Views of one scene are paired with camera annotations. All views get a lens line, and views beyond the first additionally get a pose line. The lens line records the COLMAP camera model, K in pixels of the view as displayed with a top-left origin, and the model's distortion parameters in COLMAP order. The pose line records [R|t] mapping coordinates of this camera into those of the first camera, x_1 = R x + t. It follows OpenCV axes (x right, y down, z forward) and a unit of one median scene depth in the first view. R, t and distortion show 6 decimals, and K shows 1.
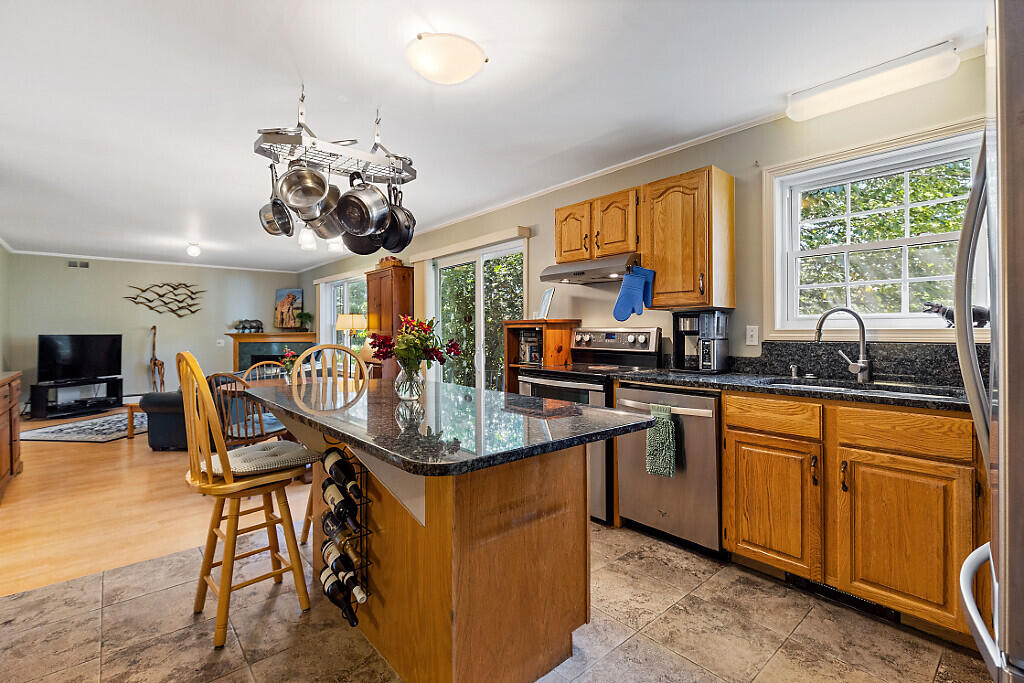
lens RADIAL K [[468.9, 0, 512.3], [0, 468.9, 327.8], [0, 0, 1]] dist [0.000456, -0.000274]
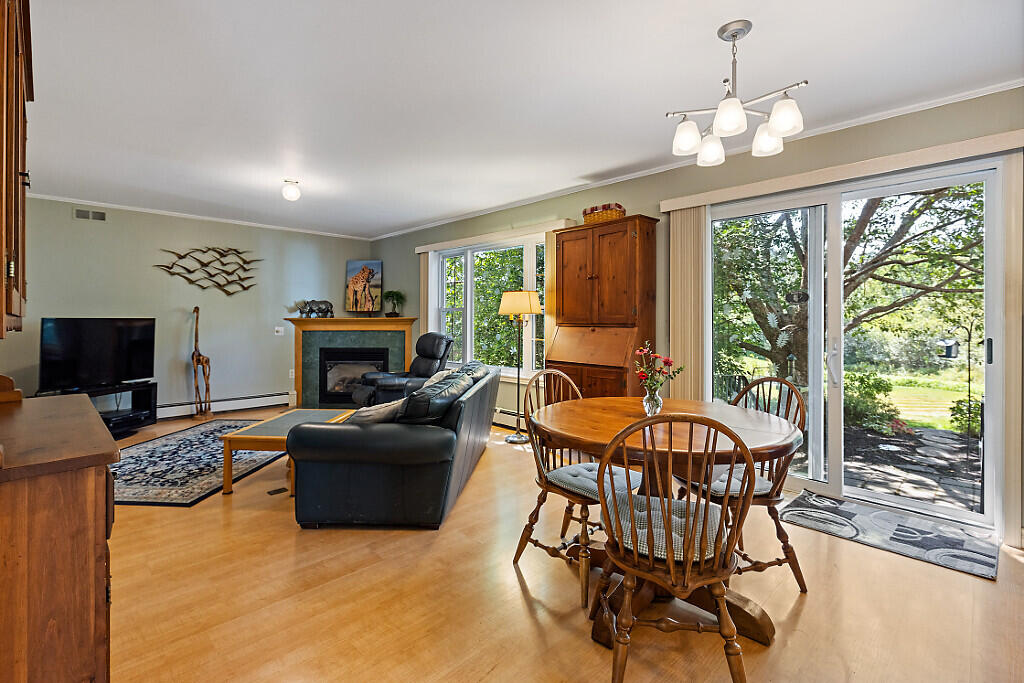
lens RADIAL K [[474.5, 0, 507.5], [0, 474.5, 316.5], [0, 0, 1]] dist [-0.000721, -0.000213]
pose [[0.997944, 0.008311, 0.063545, -0.887892], [-0.008430, 0.999963, 0.001607, 0.013427], [-0.063529, -0.002140, 0.997978, 0.674113]]
